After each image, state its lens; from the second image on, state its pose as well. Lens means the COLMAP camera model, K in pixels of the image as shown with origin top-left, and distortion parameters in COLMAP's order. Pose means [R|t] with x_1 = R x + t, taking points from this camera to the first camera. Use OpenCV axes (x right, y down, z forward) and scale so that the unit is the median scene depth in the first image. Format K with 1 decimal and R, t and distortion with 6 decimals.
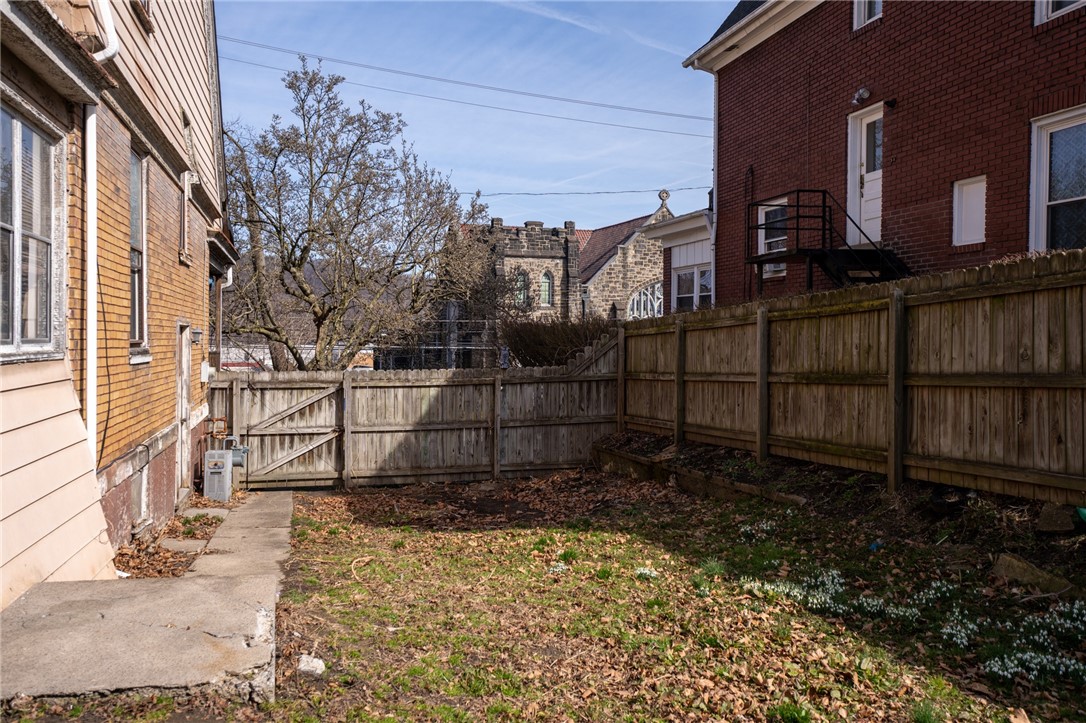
lens RADIAL K [[932.8, 0, 544.0], [0, 932.8, 336.8], [0, 0, 1]] dist [0.014700, 0.128336]
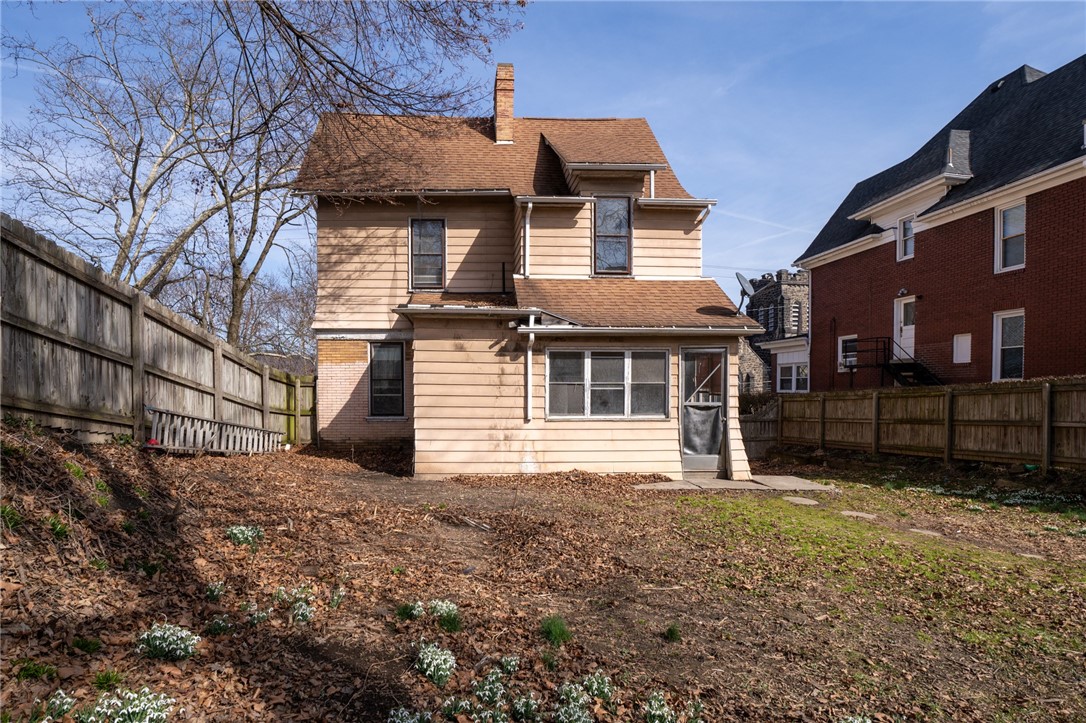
lens RADIAL K [[553.0, 0, 541.1], [0, 553.0, 407.5], [0, 0, 1]] dist [-0.003715, -0.000233]
pose [[0.986713, -0.003894, -0.162428, -0.366296], [0.008222, 0.999629, 0.025982, -0.033565], [0.162266, -0.026972, 0.986378, -0.531774]]
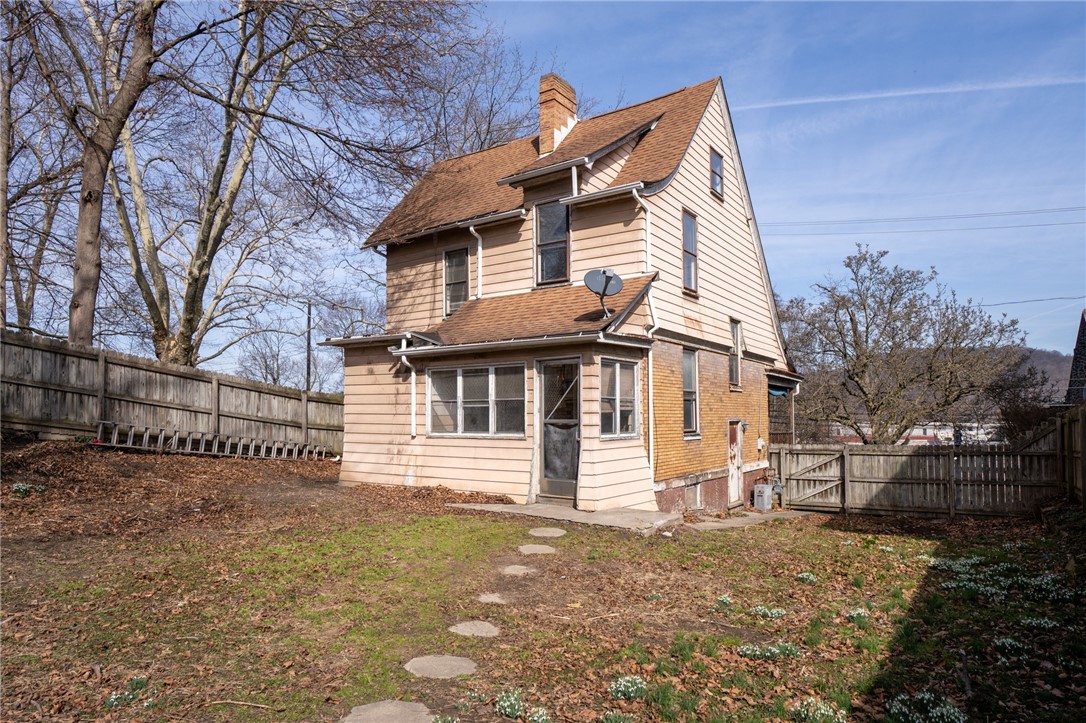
lens RADIAL K [[655.7, 0, 543.4], [0, 655.7, 407.4], [0, 0, 1]] dist [0.004303, 0.000556]
pose [[0.684977, -0.020422, -0.728278, 0.372727], [0.009261, 0.999770, -0.019325, -0.017801], [0.728506, 0.006493, 0.685009, -0.290883]]
